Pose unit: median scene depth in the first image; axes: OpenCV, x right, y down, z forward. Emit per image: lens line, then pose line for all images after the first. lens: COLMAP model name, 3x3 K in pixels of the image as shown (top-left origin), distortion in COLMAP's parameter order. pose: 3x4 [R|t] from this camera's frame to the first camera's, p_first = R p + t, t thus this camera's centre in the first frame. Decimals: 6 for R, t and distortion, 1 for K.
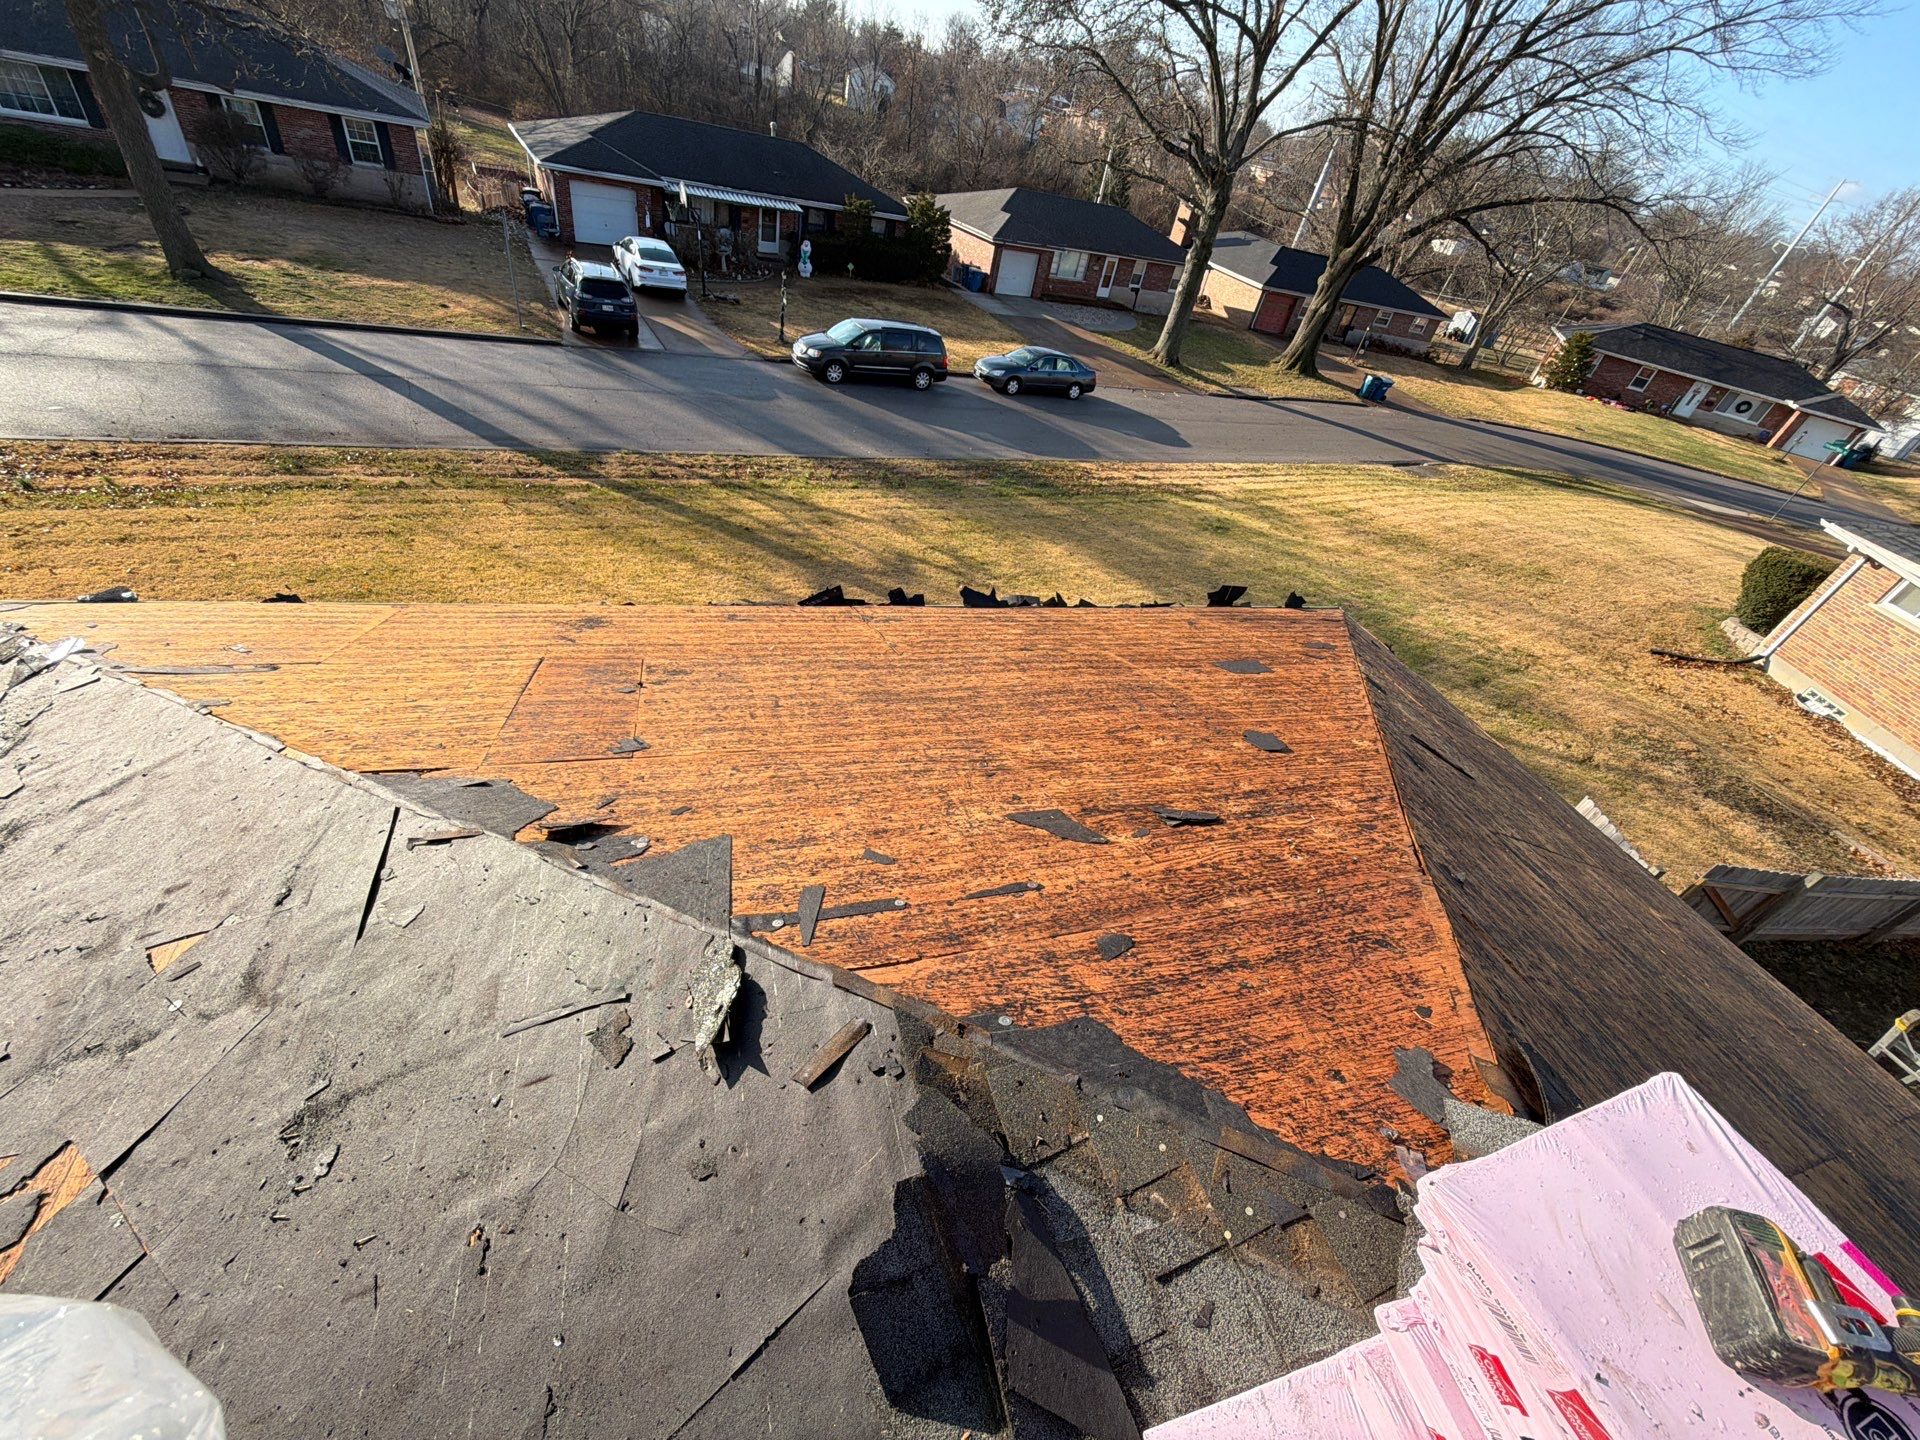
lens RADIAL K [[772.2, 0, 963.6], [0, 772.2, 718.2], [0, 0, 1]] dist [0.002400, 0.000250]
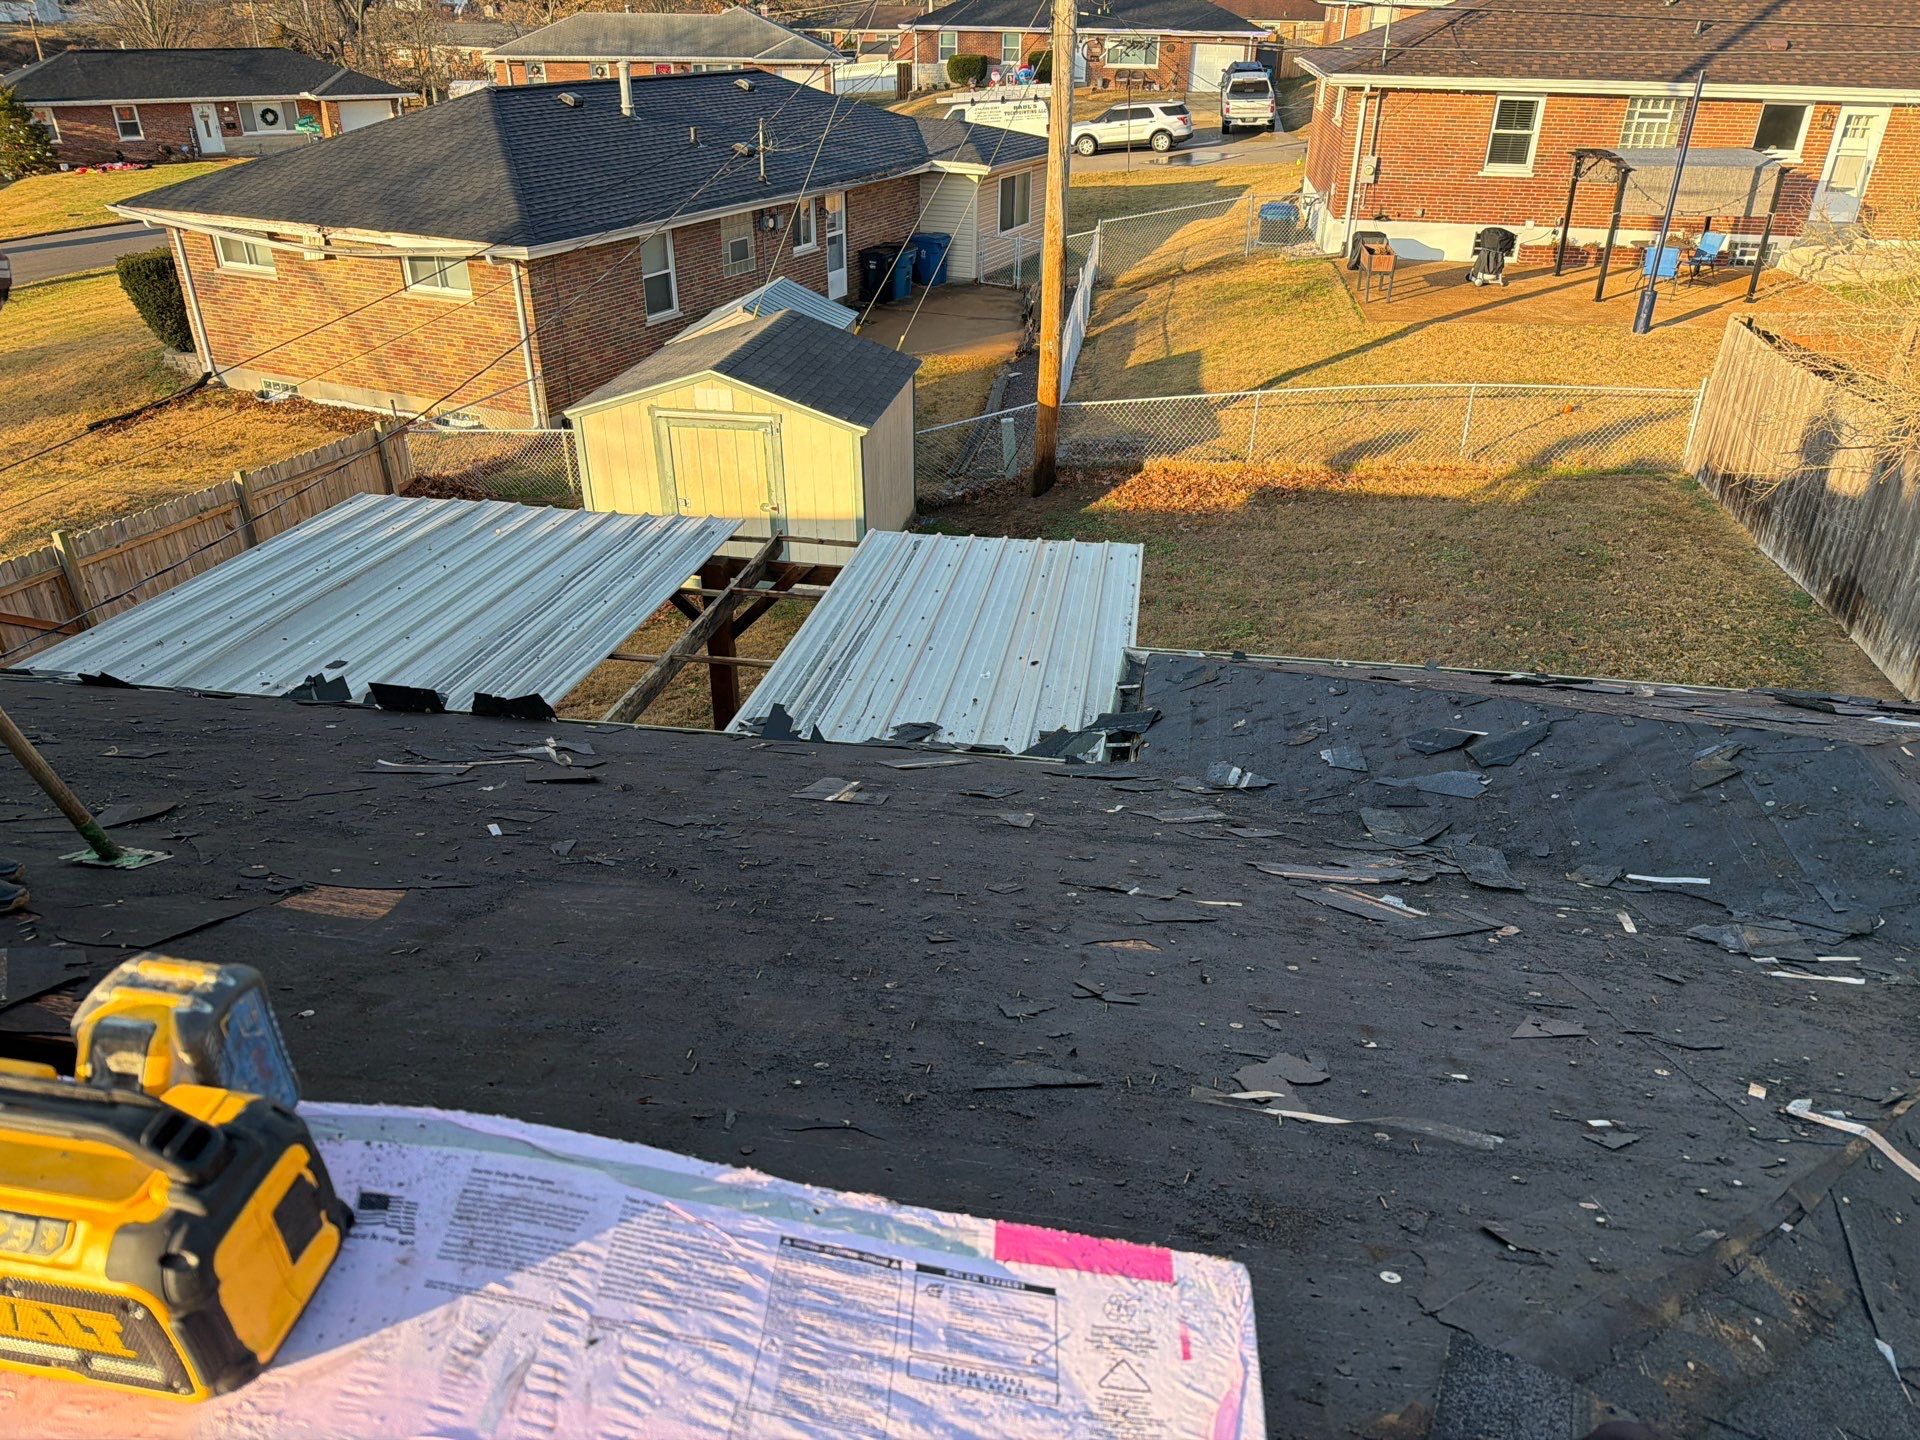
lens RADIAL K [[1360.8, 0, 960.0], [0, 1360.8, 720.0], [0, 0, 1]] dist [-0.004433, 0.002851]
pose [[0.418796, -0.586244, 0.693490, 0.163881], [0.621034, 0.742074, 0.252275, 0.307874], [-0.662516, 0.325029, 0.674855, -0.342635]]
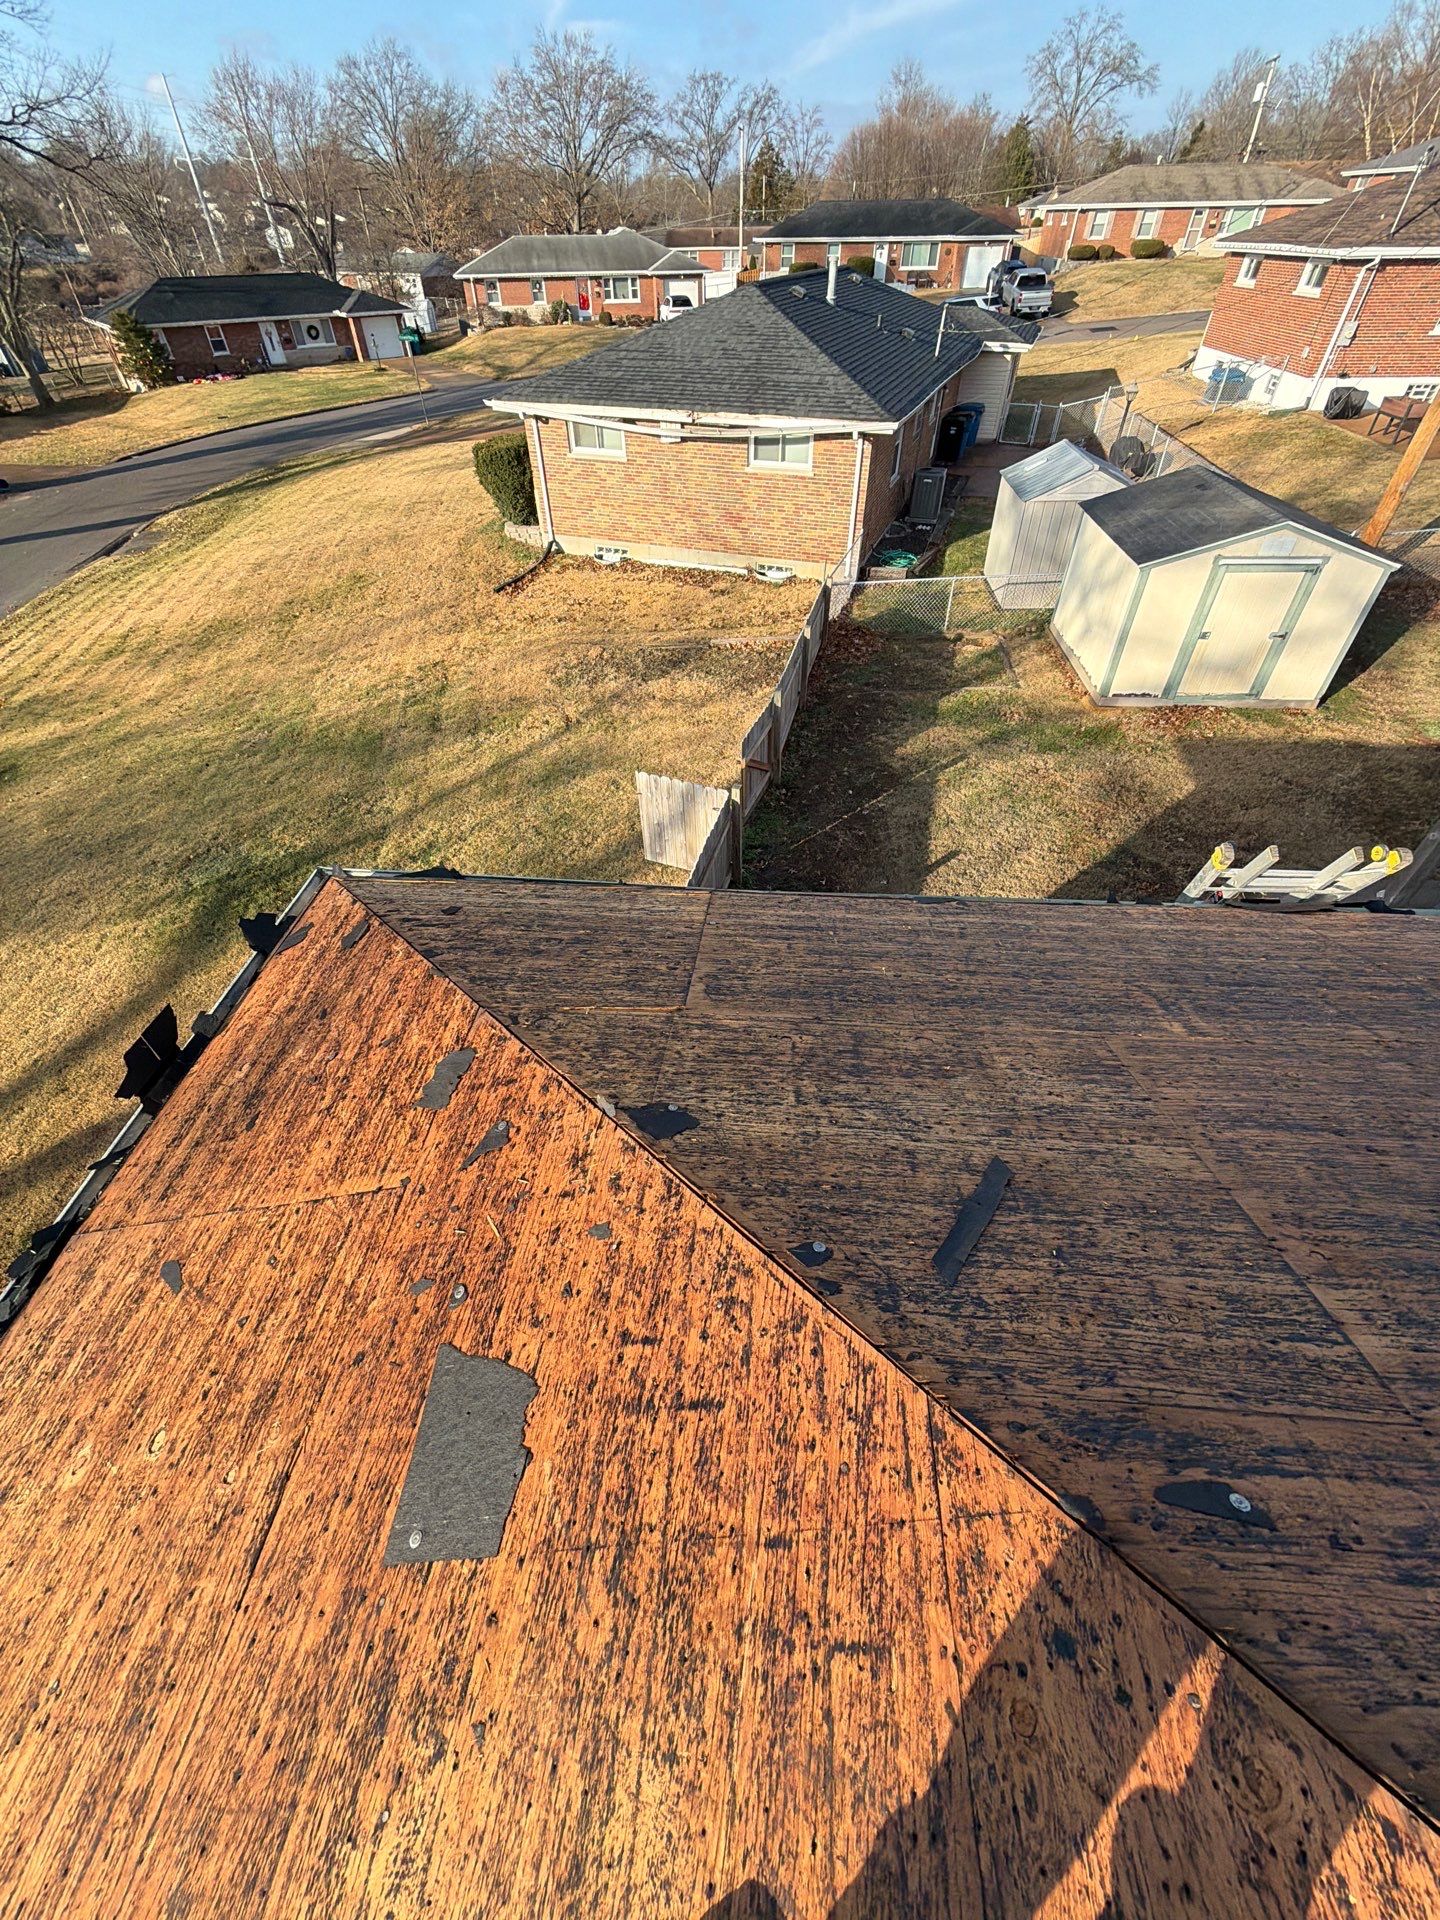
lens RADIAL K [[772.2, 0, 720.0], [0, 772.2, 960.0], [0, 0, 1]] dist [0.002400, 0.000250]
pose [[0.358433, -0.773539, 0.522650, 0.095344], [0.645591, 0.609785, 0.459755, -0.066131], [-0.674343, 0.172627, 0.717957, 0.161310]]
